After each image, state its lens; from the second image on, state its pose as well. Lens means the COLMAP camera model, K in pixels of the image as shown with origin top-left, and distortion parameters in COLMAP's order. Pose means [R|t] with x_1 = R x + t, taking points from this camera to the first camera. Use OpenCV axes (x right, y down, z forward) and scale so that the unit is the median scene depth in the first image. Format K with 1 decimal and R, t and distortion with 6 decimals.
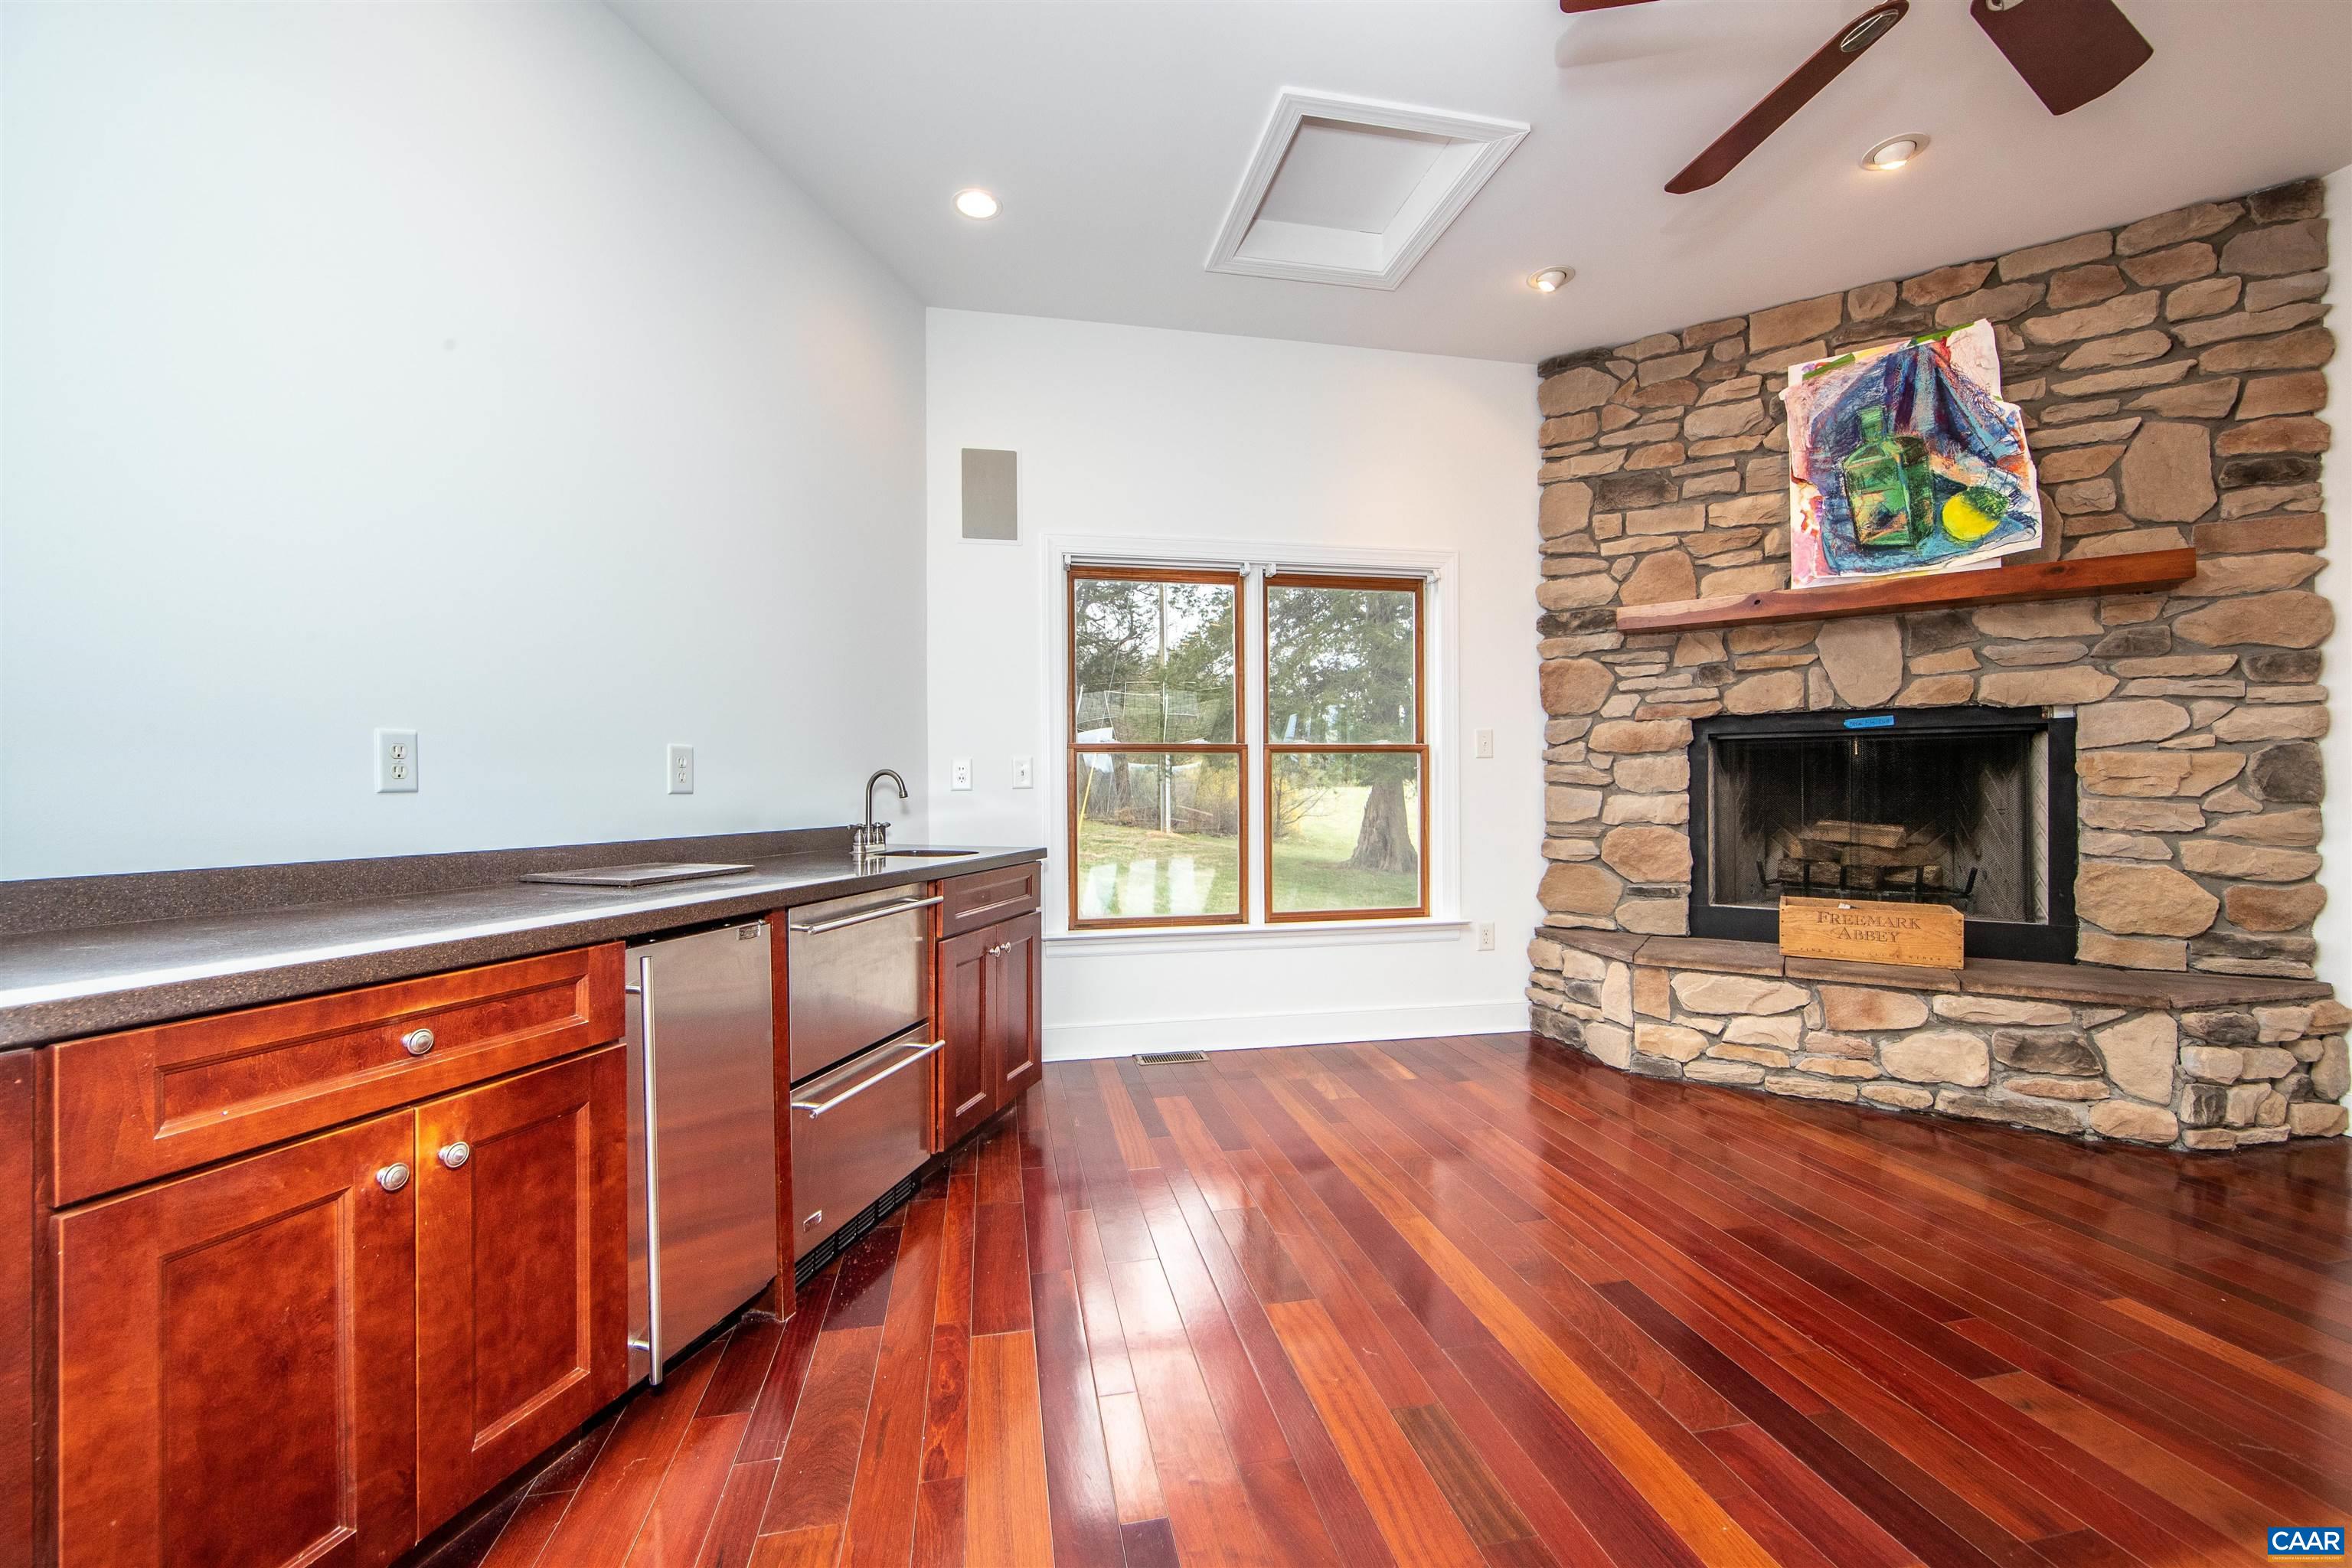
lens RADIAL K [[932.8, 0, 1175.6], [0, 932.8, 792.3], [0, 0, 1]] dist [-0.014834, 0.003742]
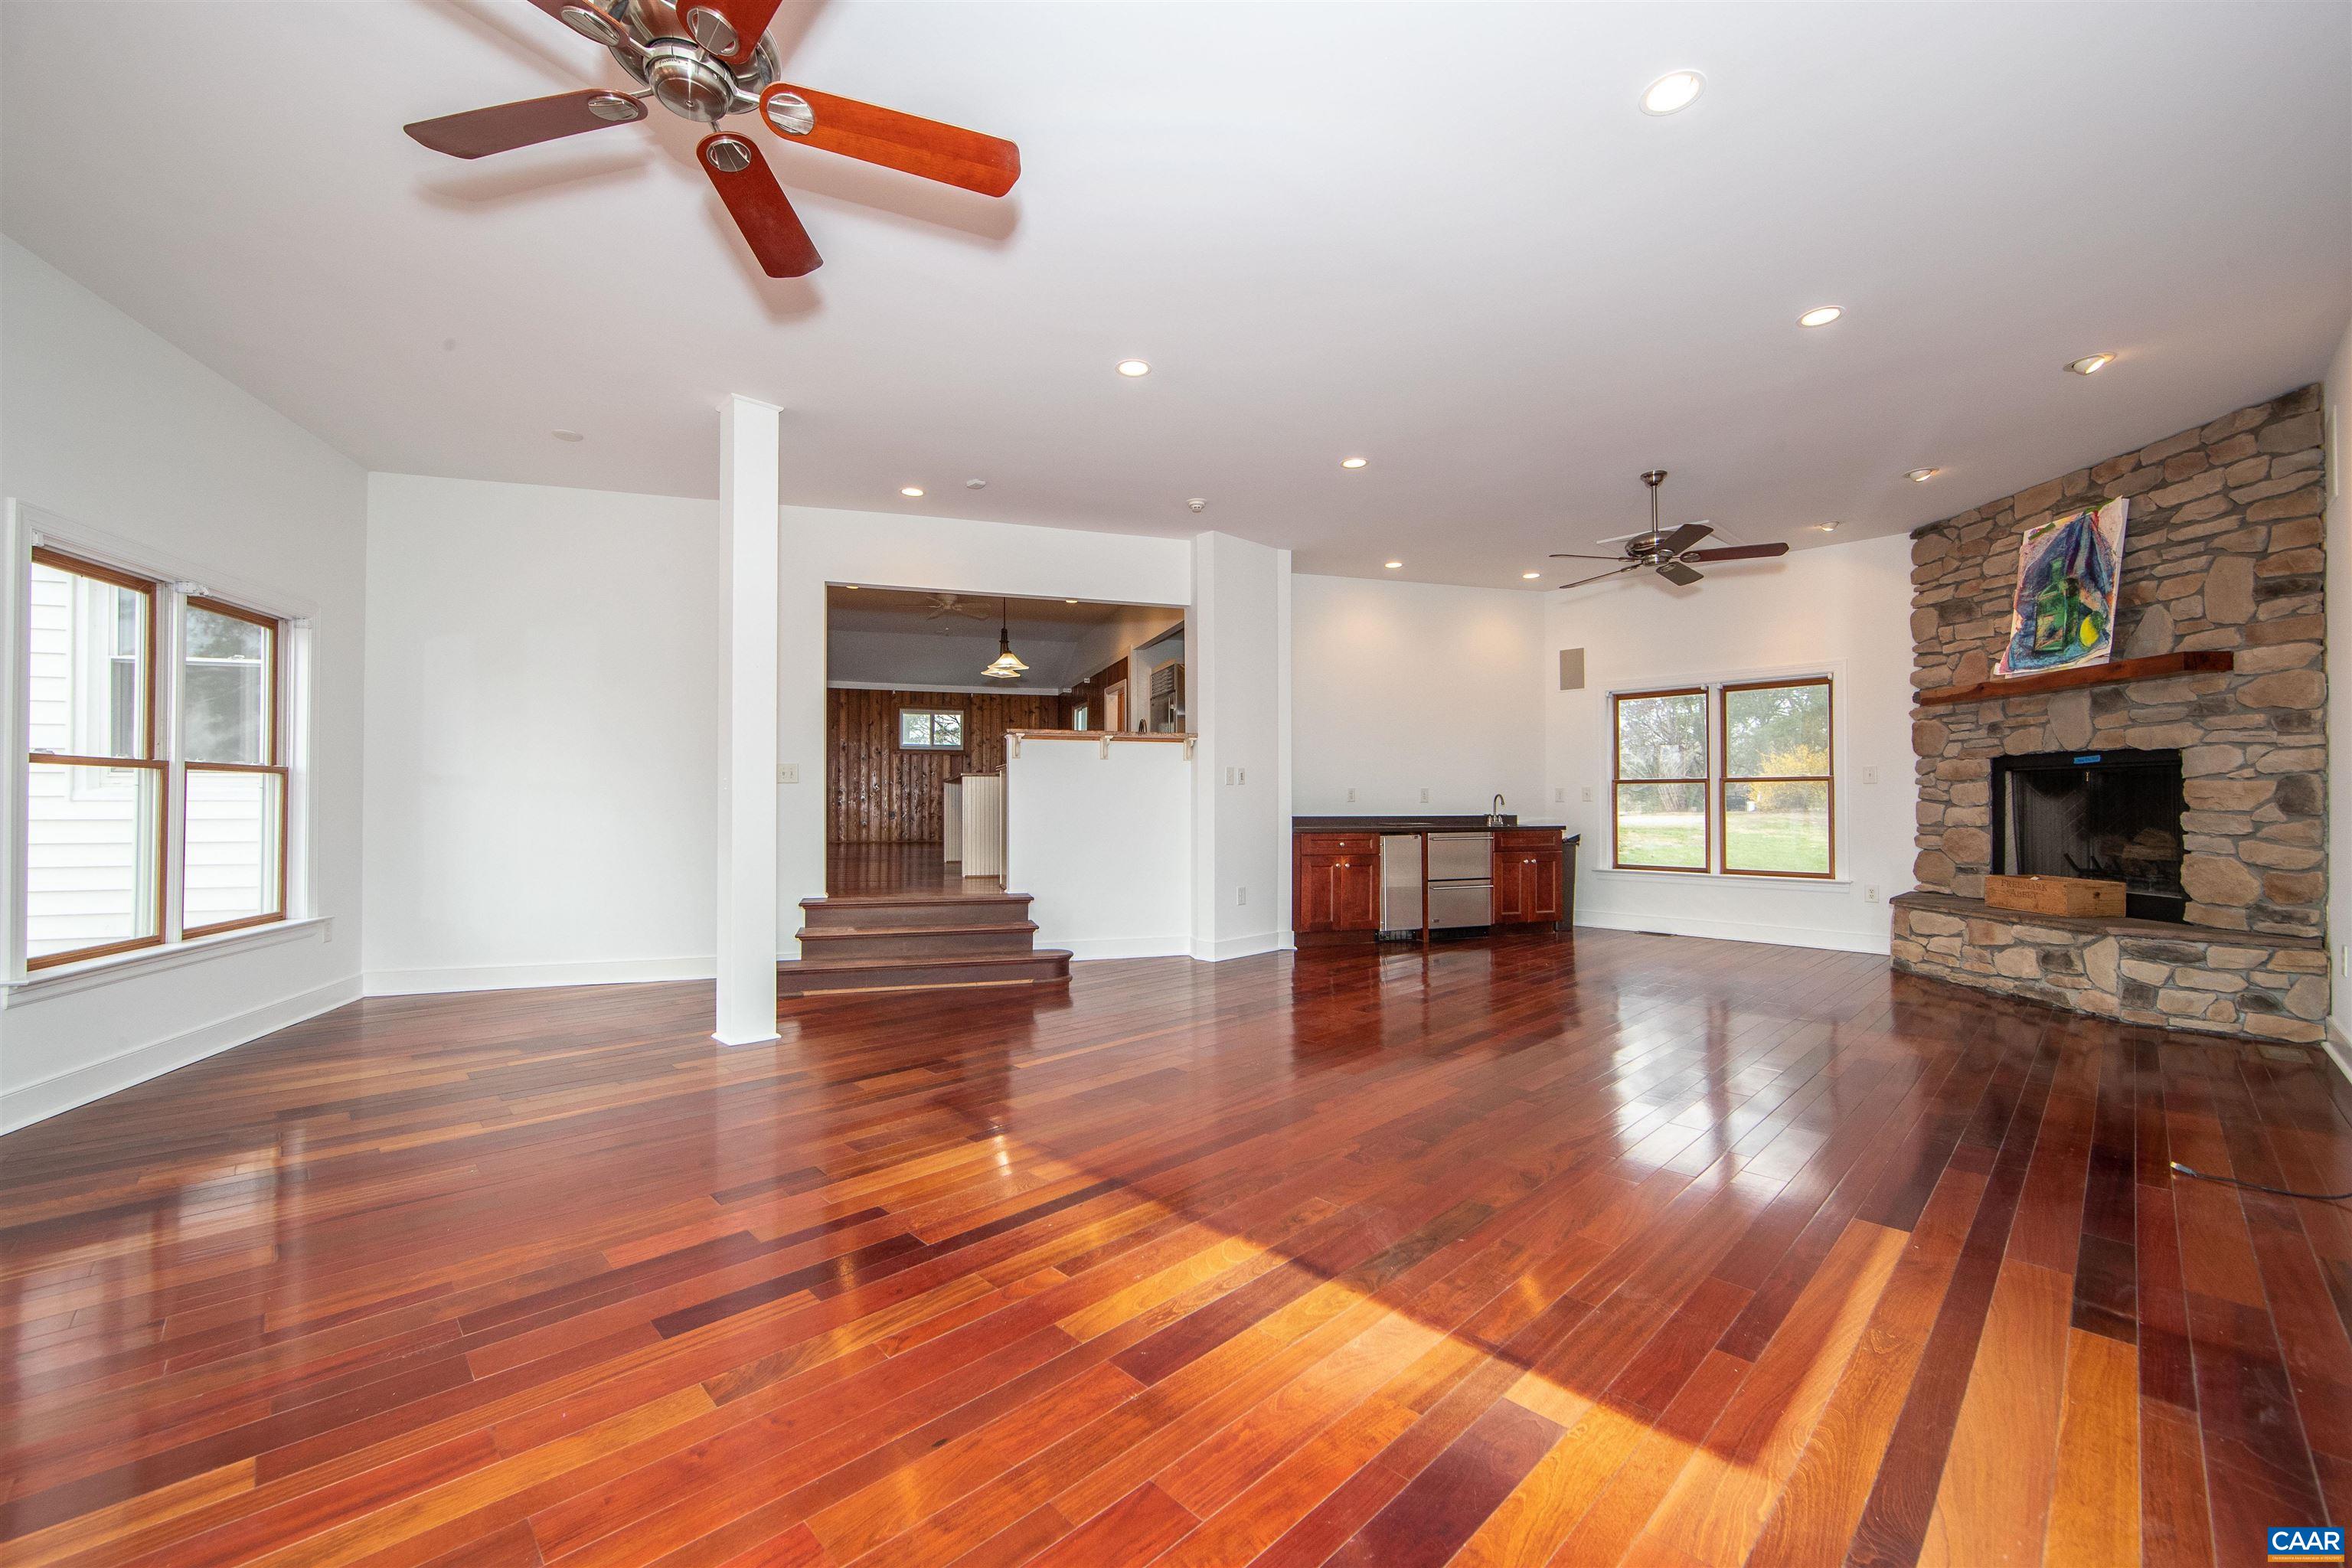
lens RADIAL K [[932.8, 0, 1167.5], [0, 932.8, 791.8], [0, 0, 1]] dist [-0.014834, 0.003742]
pose [[0.534520, -0.002626, -0.845151, 1.303175], [-0.005947, 0.999959, -0.006868, -0.005249], [0.845135, 0.008697, 0.534483, -1.124838]]
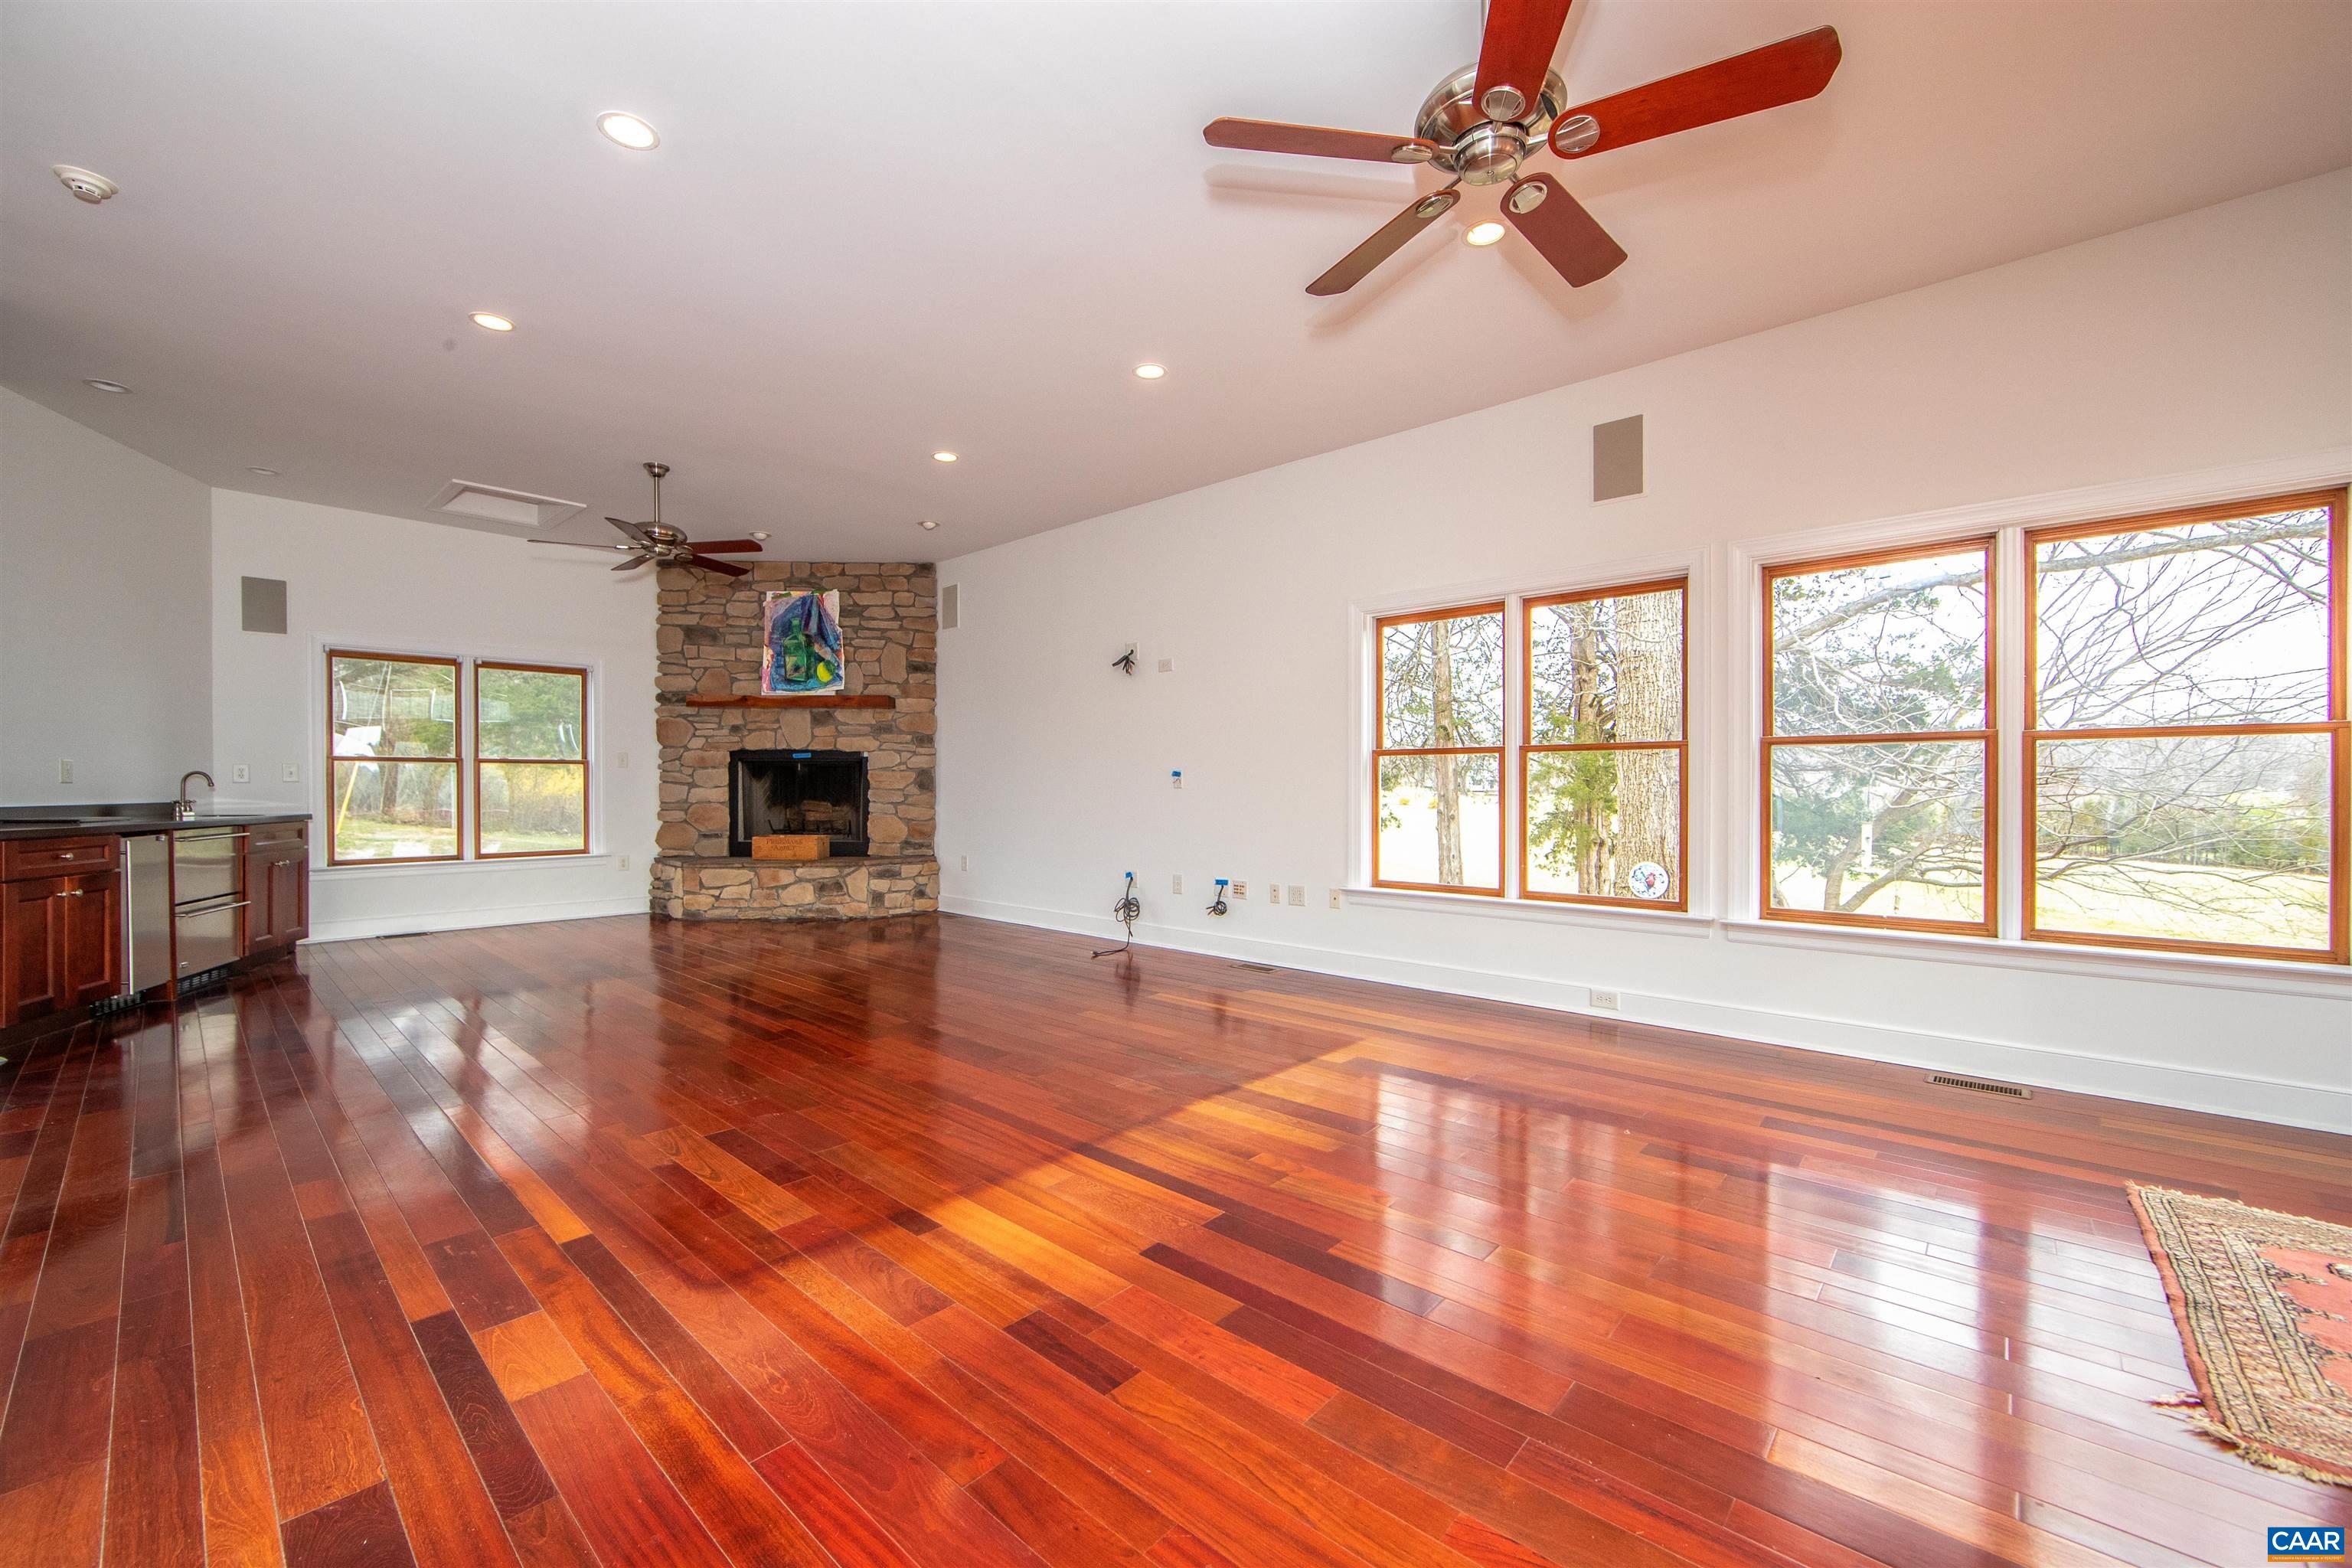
lens RADIAL K [[932.8, 0, 1176.2], [0, 932.8, 793.8], [0, 0, 1]] dist [-0.014834, 0.003742]
pose [[0.806598, 0.001300, 0.591098, 0.157255], [-0.003702, 0.999989, 0.002852, 0.007531], [-0.591088, -0.004489, 0.806595, -1.457369]]
